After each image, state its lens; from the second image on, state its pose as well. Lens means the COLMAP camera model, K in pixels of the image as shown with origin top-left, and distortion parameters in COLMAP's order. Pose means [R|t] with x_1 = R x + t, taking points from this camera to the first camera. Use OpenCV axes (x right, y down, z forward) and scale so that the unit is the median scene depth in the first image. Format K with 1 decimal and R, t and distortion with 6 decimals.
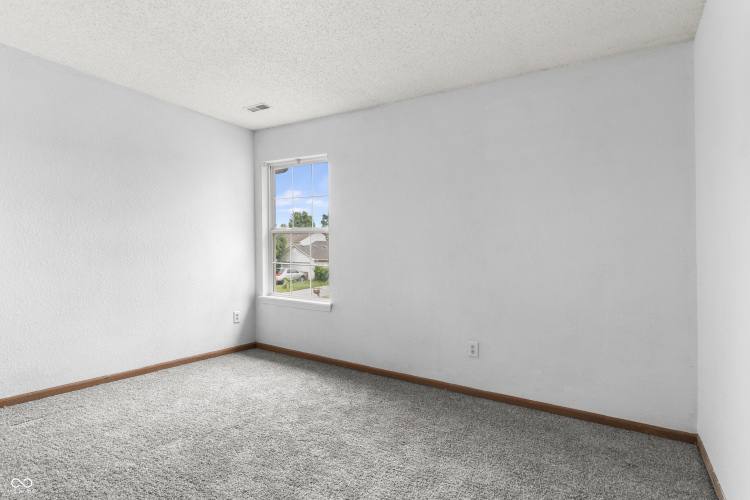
lens RADIAL K [[383.5, 0, 374.6], [0, 383.5, 256.6], [0, 0, 1]] dist [0.006906, -0.001186]
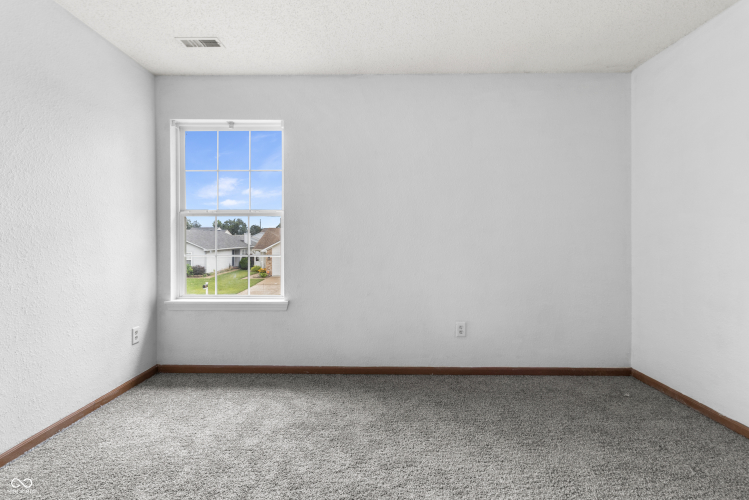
lens RADIAL K [[348.9, 0, 364.0], [0, 348.9, 235.8], [0, 0, 1]] dist [0.011537, 0.000070]
pose [[0.859470, -0.017885, 0.510874, -0.371109], [0.026755, 0.999592, -0.010017, -0.006384], [-0.510486, 0.022278, 0.859597, 0.269309]]
